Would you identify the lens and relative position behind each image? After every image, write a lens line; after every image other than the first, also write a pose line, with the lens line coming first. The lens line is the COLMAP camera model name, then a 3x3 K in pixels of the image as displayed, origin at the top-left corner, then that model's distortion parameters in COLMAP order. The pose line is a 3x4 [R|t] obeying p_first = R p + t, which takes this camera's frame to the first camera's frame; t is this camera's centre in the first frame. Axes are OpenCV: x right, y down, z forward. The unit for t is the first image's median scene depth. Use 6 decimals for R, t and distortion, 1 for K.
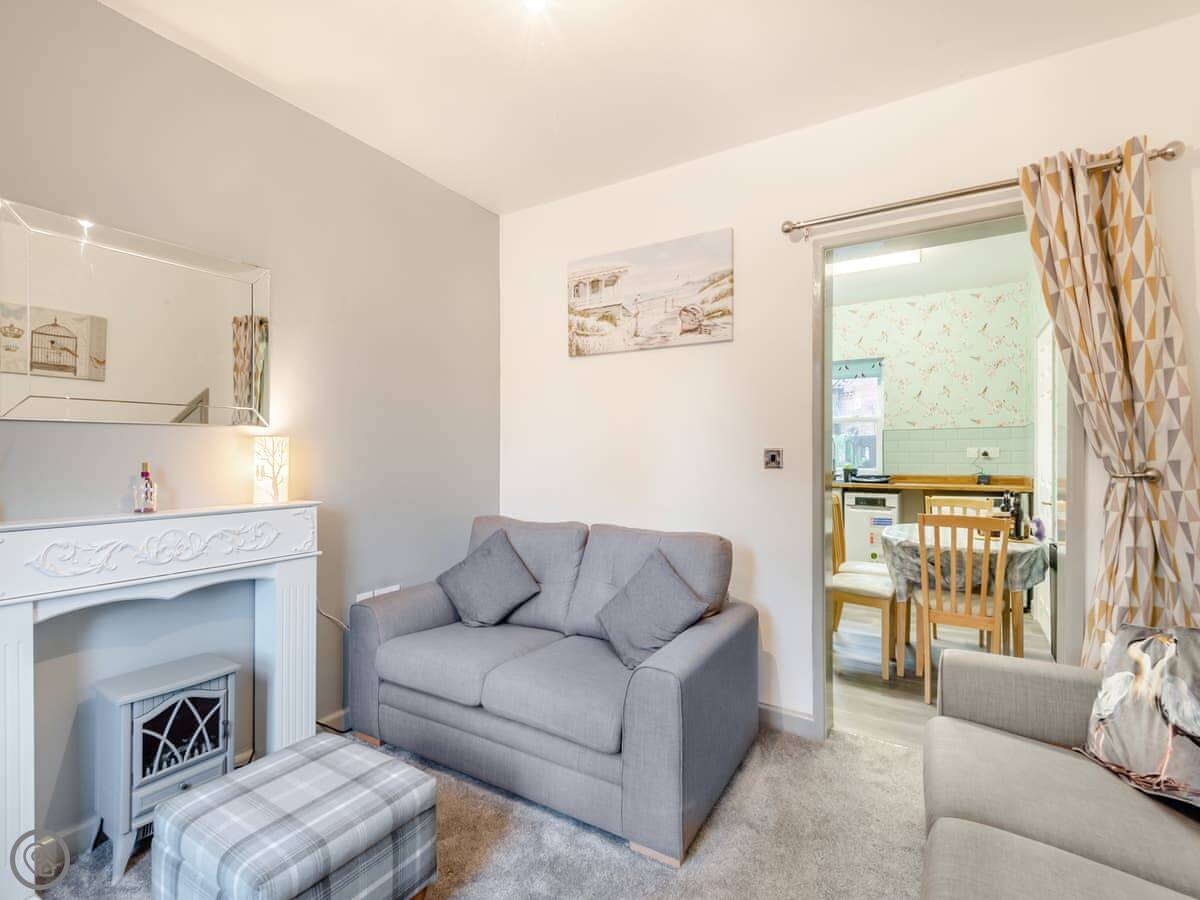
lens RADIAL K [[541.4, 0, 628.5], [0, 541.4, 452.4], [0, 0, 1]] dist [0.020898, -0.016140]
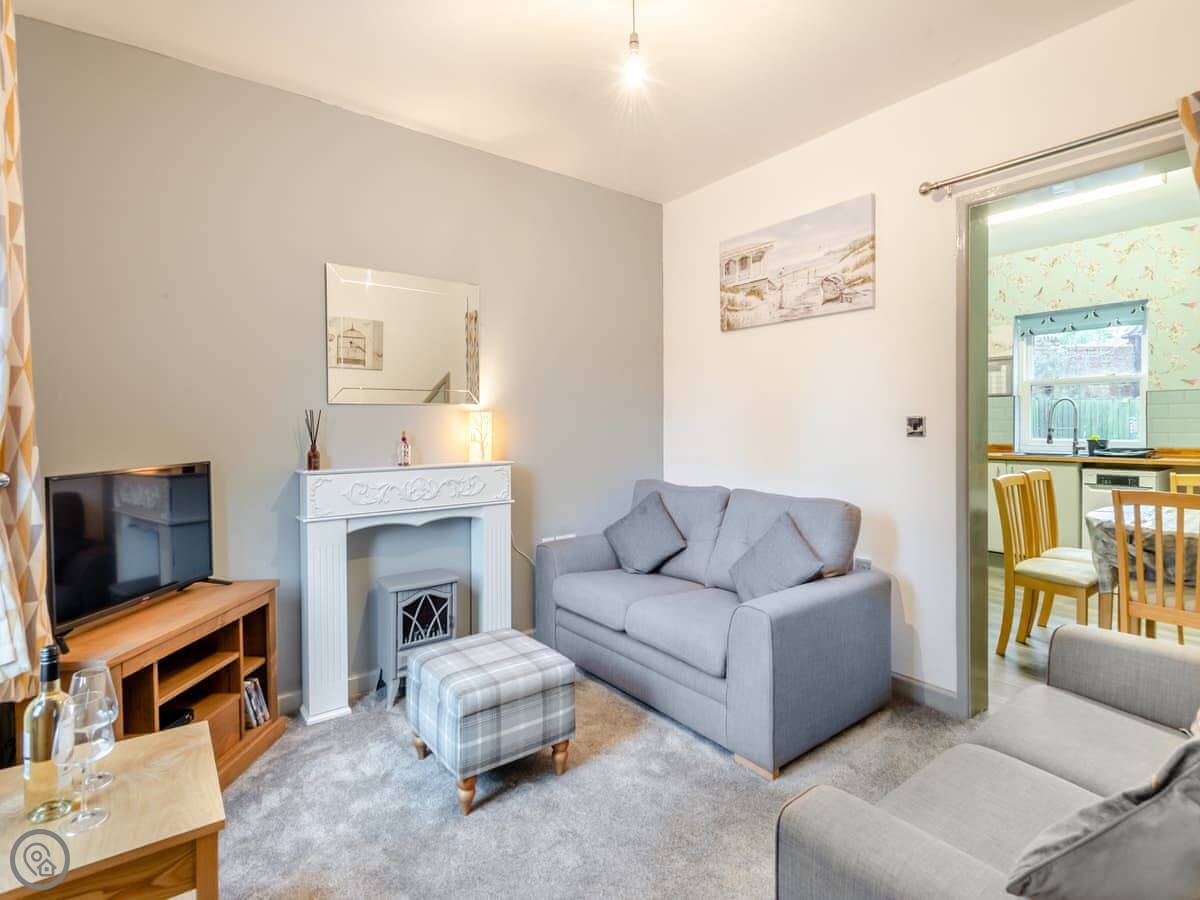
lens RADIAL K [[600.0, 0, 627.9], [0, 600.0, 426.7], [0, 0, 1]] dist [-0.003823, -0.001742]
pose [[0.928784, -0.005094, -0.370587, 0.196368], [0.007006, 0.999968, 0.003814, 0.004340], [0.370556, -0.006139, 0.928790, -0.198812]]
